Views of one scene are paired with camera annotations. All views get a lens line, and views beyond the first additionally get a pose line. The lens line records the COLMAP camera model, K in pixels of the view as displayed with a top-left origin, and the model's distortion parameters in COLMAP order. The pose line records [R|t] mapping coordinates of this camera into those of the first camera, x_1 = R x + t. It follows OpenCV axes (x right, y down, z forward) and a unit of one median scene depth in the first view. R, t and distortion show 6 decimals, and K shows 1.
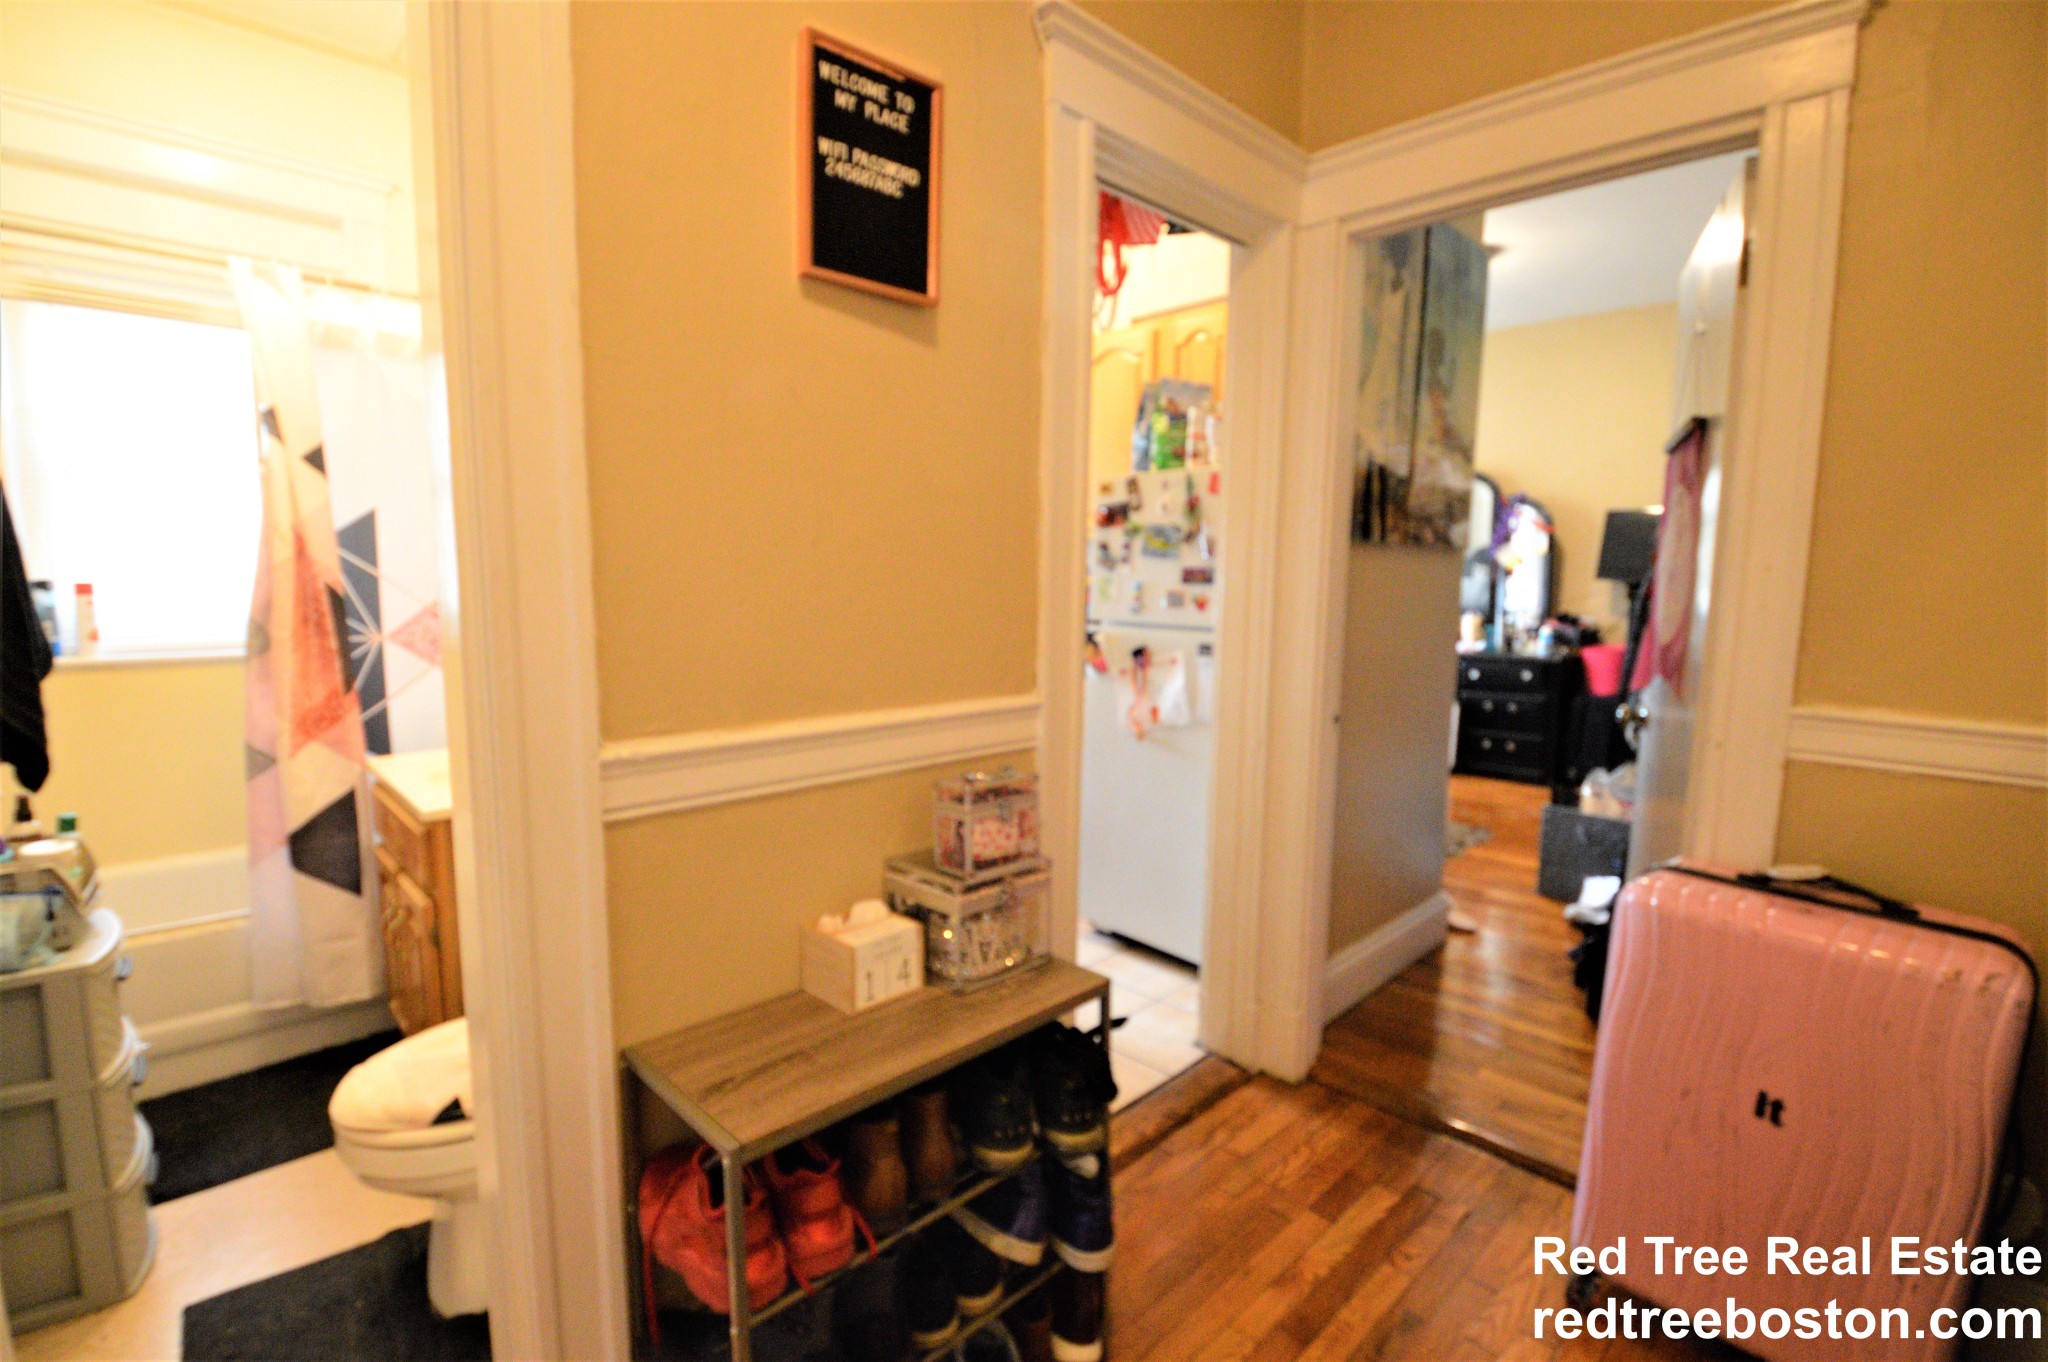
lens RADIAL K [[925.4, 0, 1033.2], [0, 925.4, 688.5], [0, 0, 1]] dist [-0.001778, -0.018118]
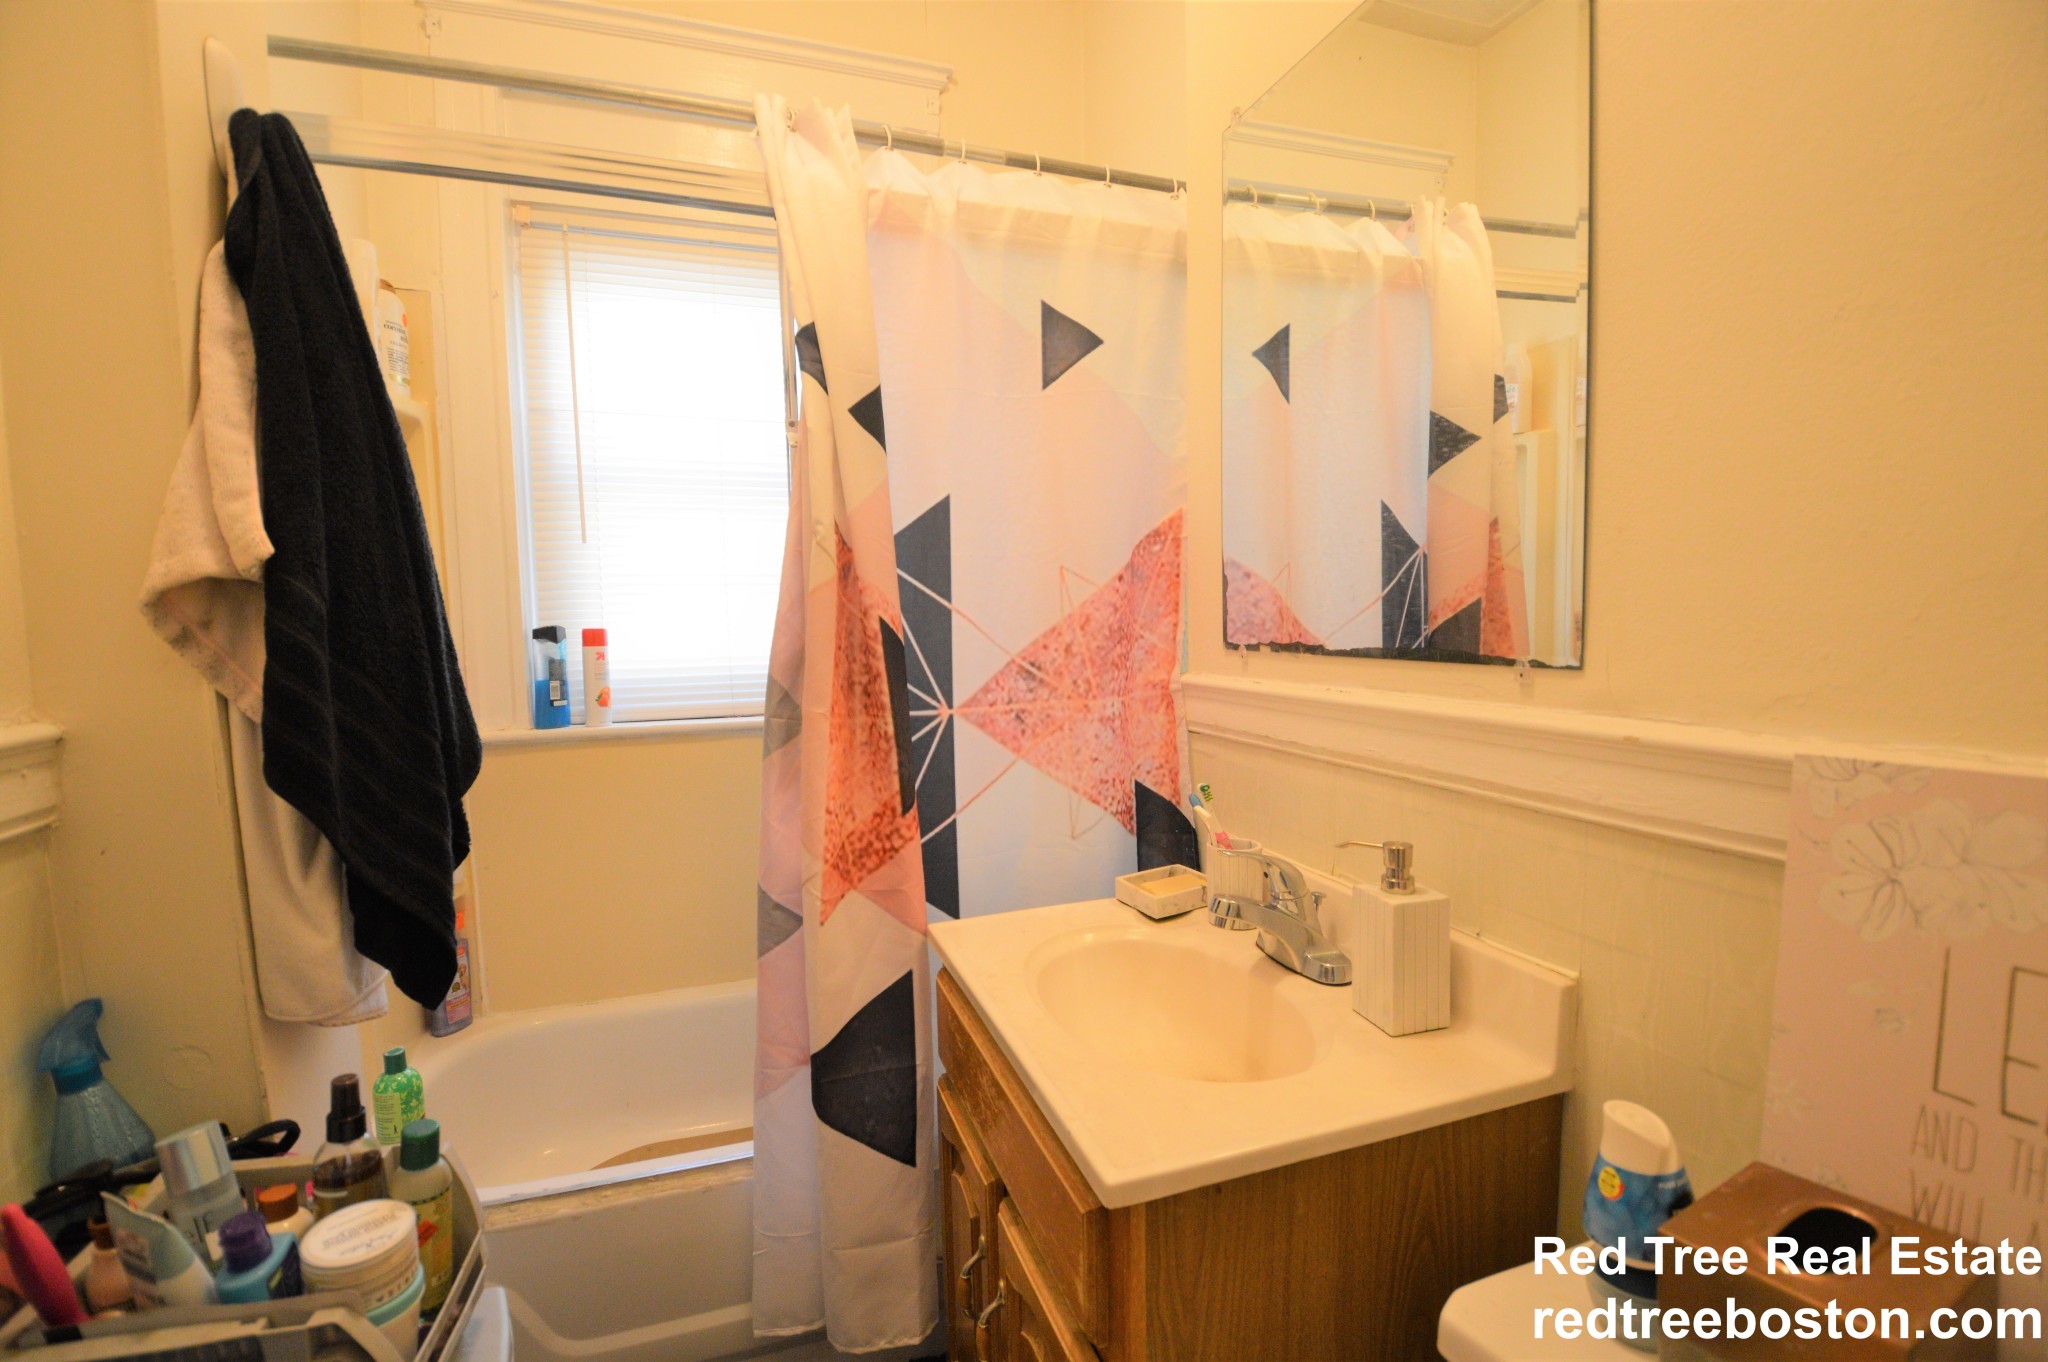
lens RADIAL K [[909.3, 0, 1013.7], [0, 909.3, 685.1], [0, 0, 1]] dist [0.026461, -0.027926]
pose [[0.901961, 0.003043, -0.431807, -0.436827], [-0.023270, 0.998865, -0.041569, -0.051165], [0.431191, 0.047541, 0.901008, 0.508332]]
